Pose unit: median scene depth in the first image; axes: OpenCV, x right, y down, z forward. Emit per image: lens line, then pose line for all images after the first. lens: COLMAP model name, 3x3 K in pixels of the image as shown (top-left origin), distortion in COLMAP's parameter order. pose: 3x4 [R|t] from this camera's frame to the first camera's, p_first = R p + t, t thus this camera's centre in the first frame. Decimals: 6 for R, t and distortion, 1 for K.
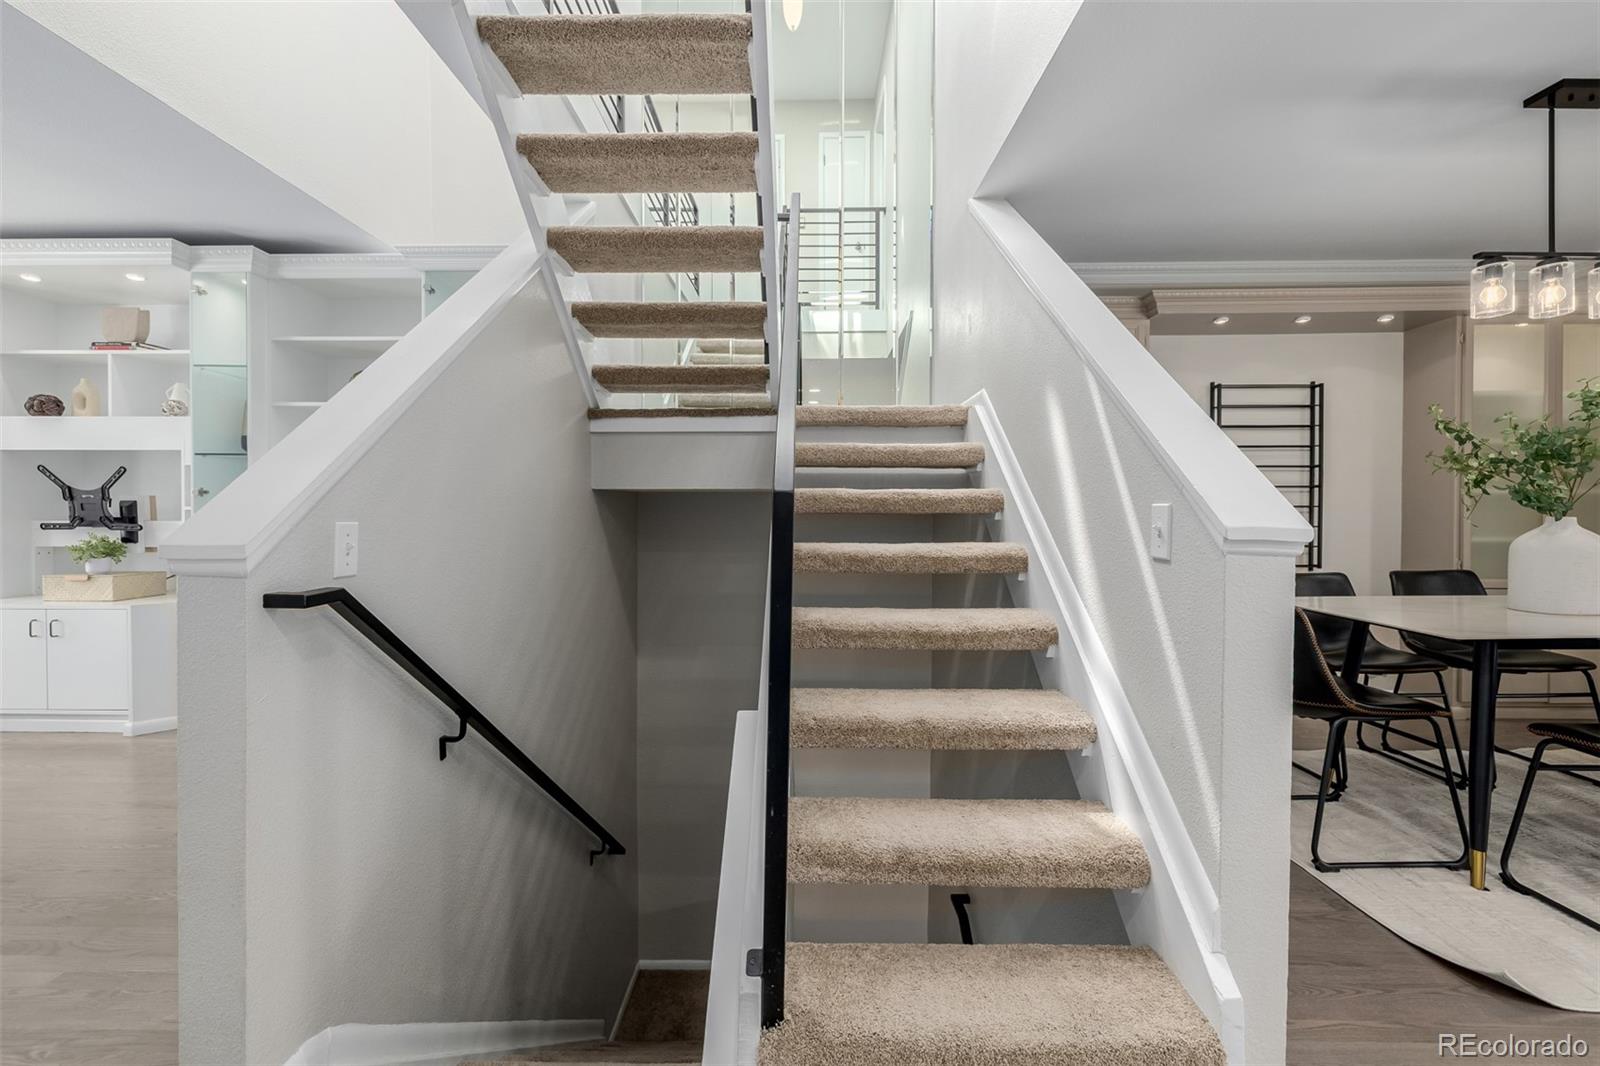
lens RADIAL K [[678.5, 0, 794.4], [0, 678.5, 521.5], [0, 0, 1]] dist [0.004972, -0.000372]
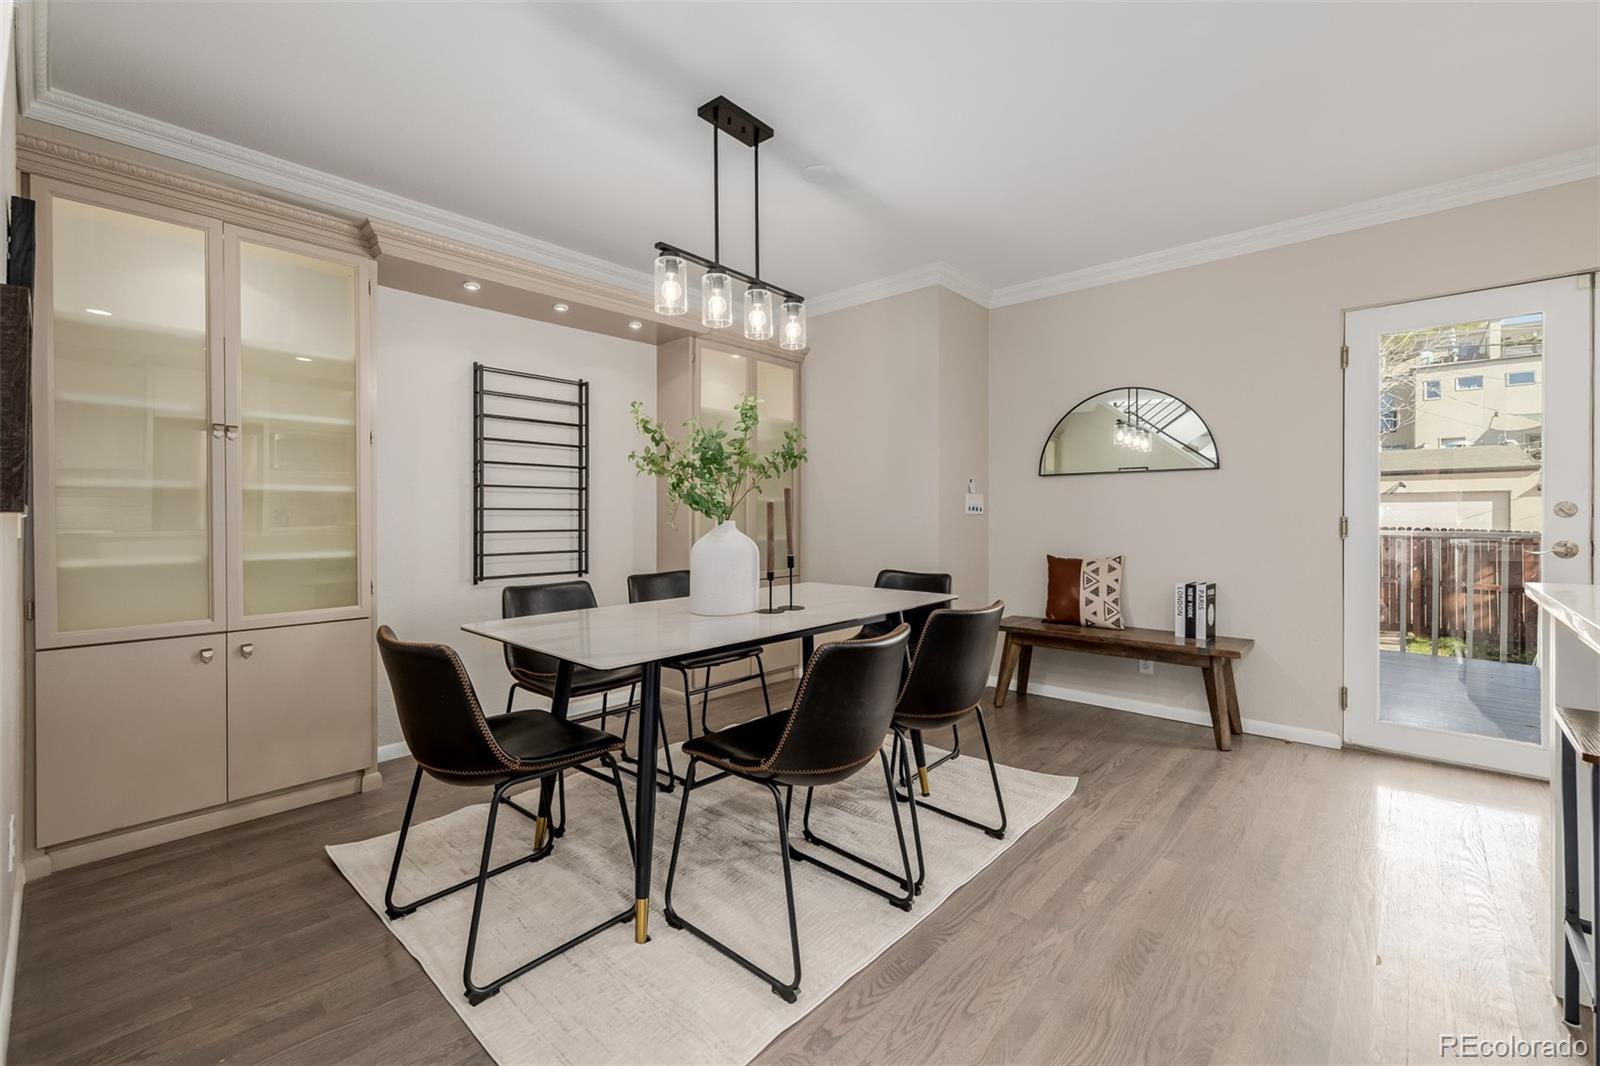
lens RADIAL K [[678.5, 0, 801.4], [0, 678.5, 525.4], [0, 0, 1]] dist [0.004972, -0.000372]
pose [[0.660428, -0.008305, 0.750843, 0.387779], [0.006752, 0.999964, 0.005121, -0.004005], [-0.750859, 0.001687, 0.660460, 0.210687]]
